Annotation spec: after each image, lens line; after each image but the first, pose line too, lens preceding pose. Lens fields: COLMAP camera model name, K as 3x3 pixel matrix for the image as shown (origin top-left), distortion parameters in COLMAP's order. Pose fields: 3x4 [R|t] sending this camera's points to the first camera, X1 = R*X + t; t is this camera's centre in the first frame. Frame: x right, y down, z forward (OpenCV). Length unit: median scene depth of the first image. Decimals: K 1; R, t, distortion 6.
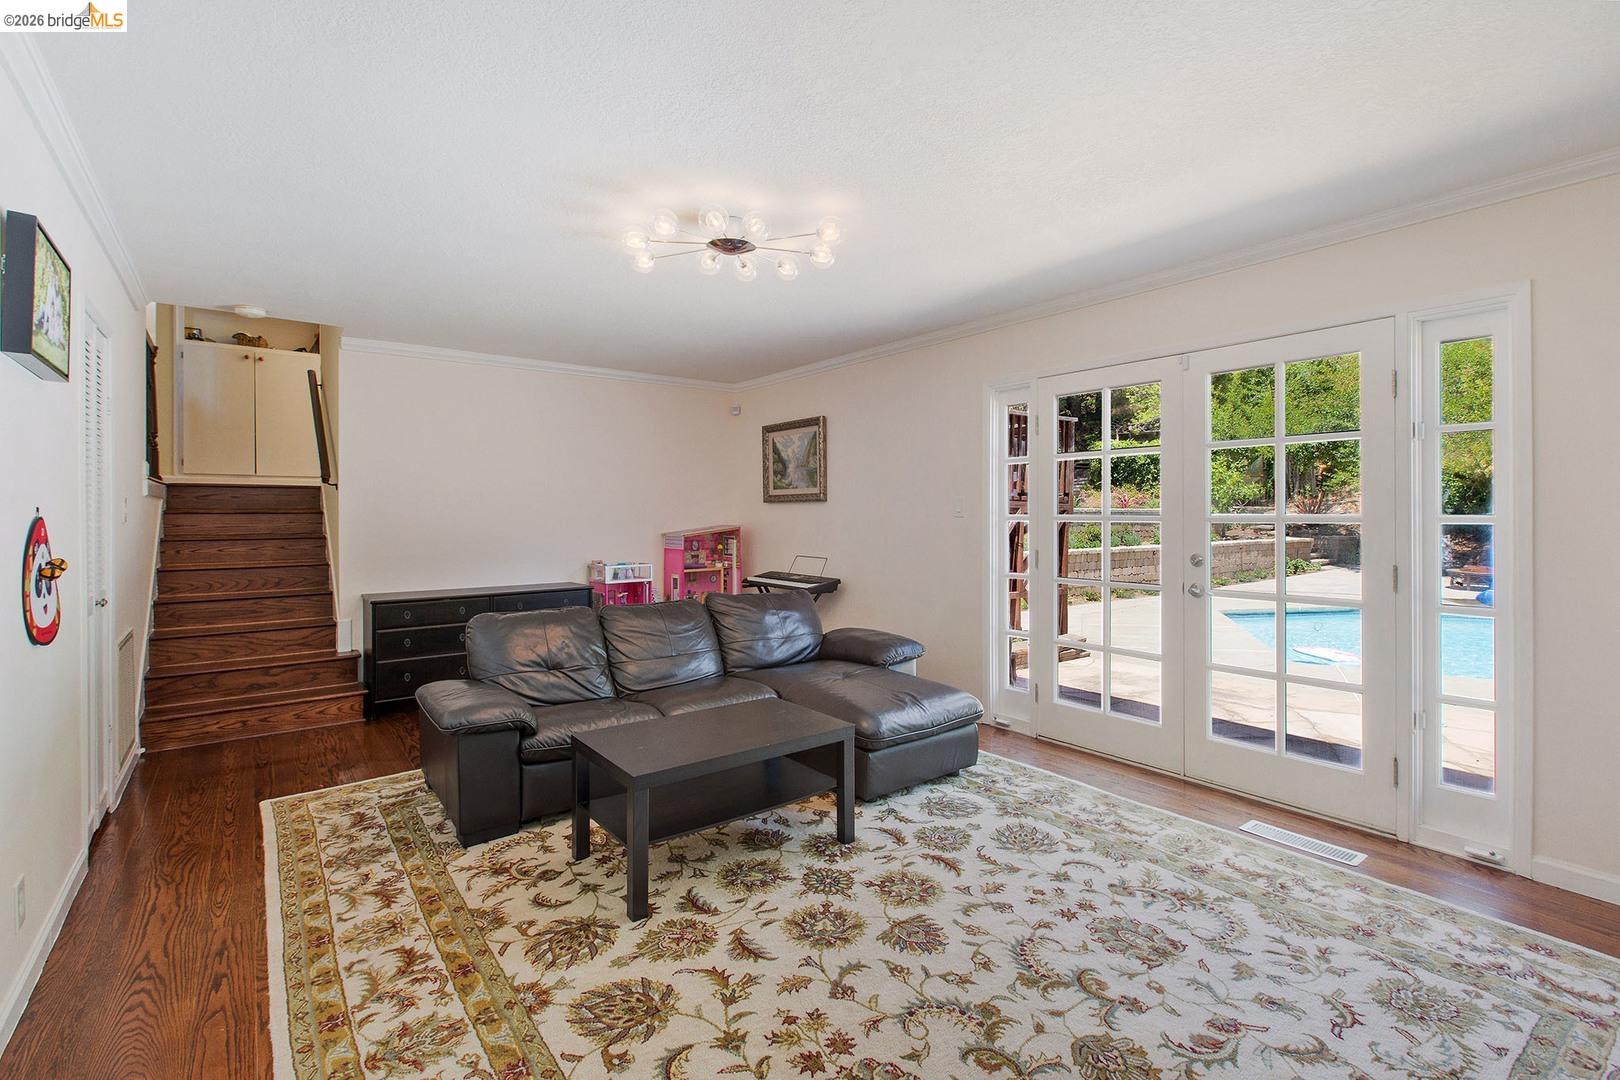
lens RADIAL K [[727.6, 0, 809.7], [0, 727.6, 544.2], [0, 0, 1]] dist [0.002038, -0.000174]
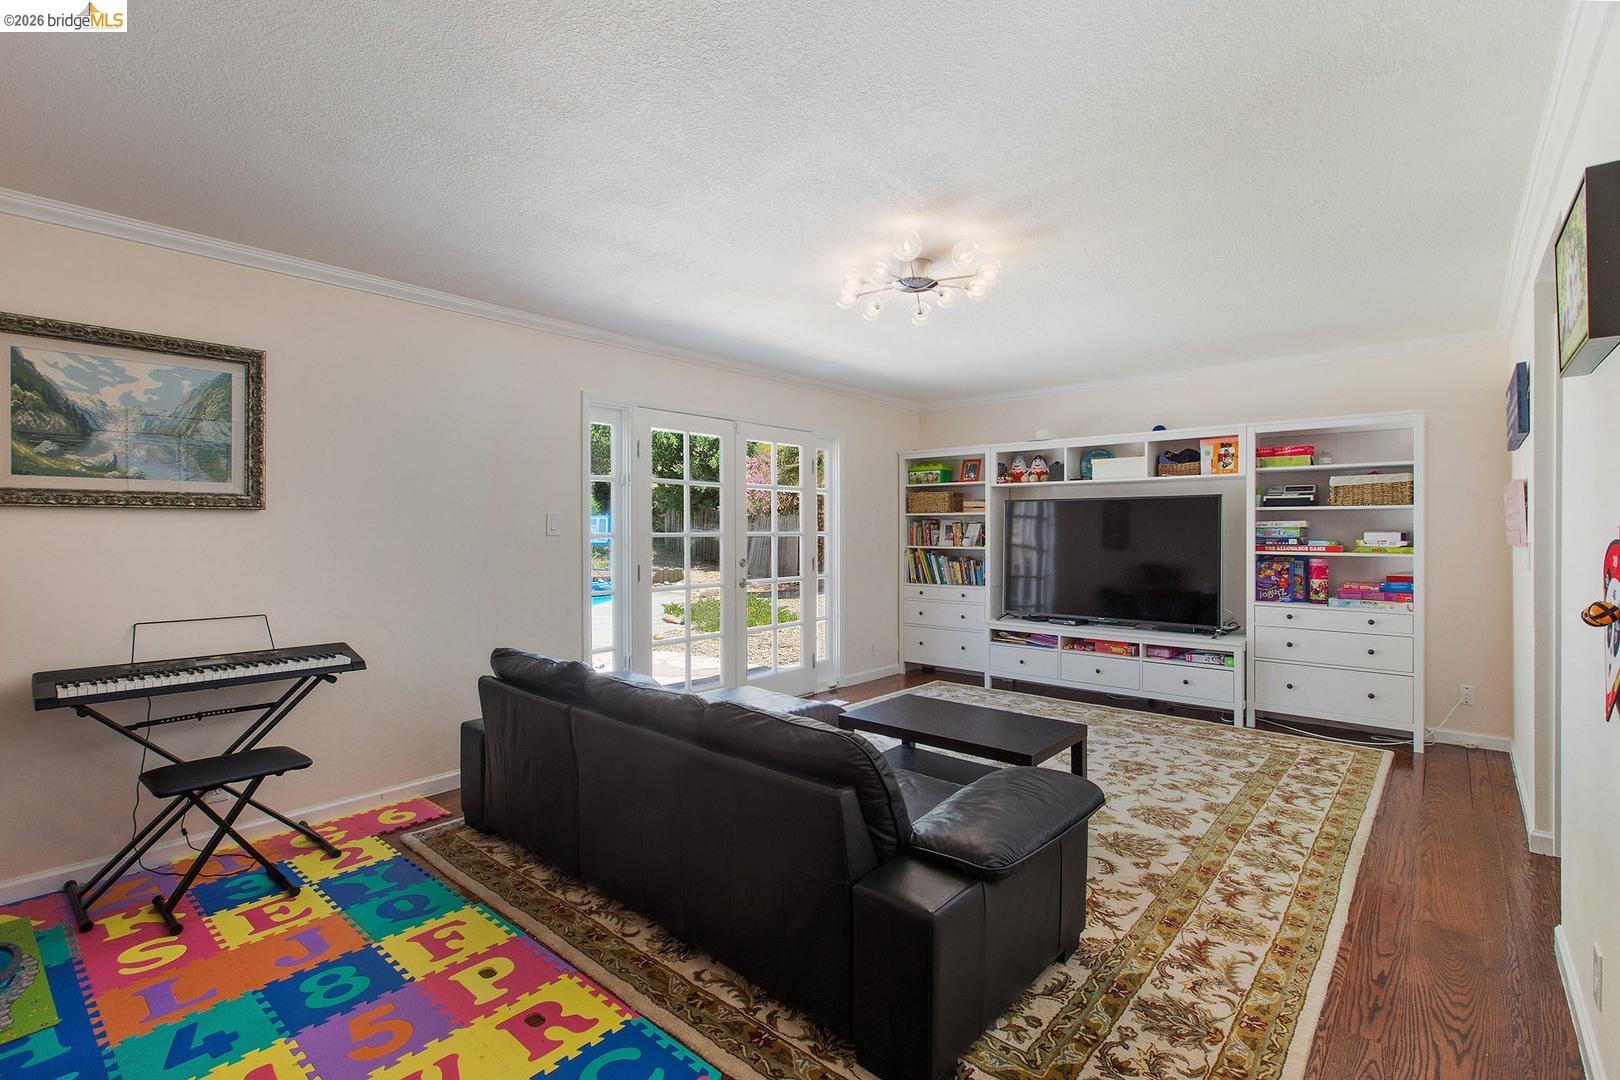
lens RADIAL K [[727.6, 0, 809.7], [0, 727.6, 544.2], [0, 0, 1]] dist [0.002038, -0.000174]
pose [[-0.191897, -0.022046, 0.981167, -1.448313], [0.037999, 0.998831, 0.029875, -0.082970], [-0.980679, 0.043017, -0.190835, 1.716690]]
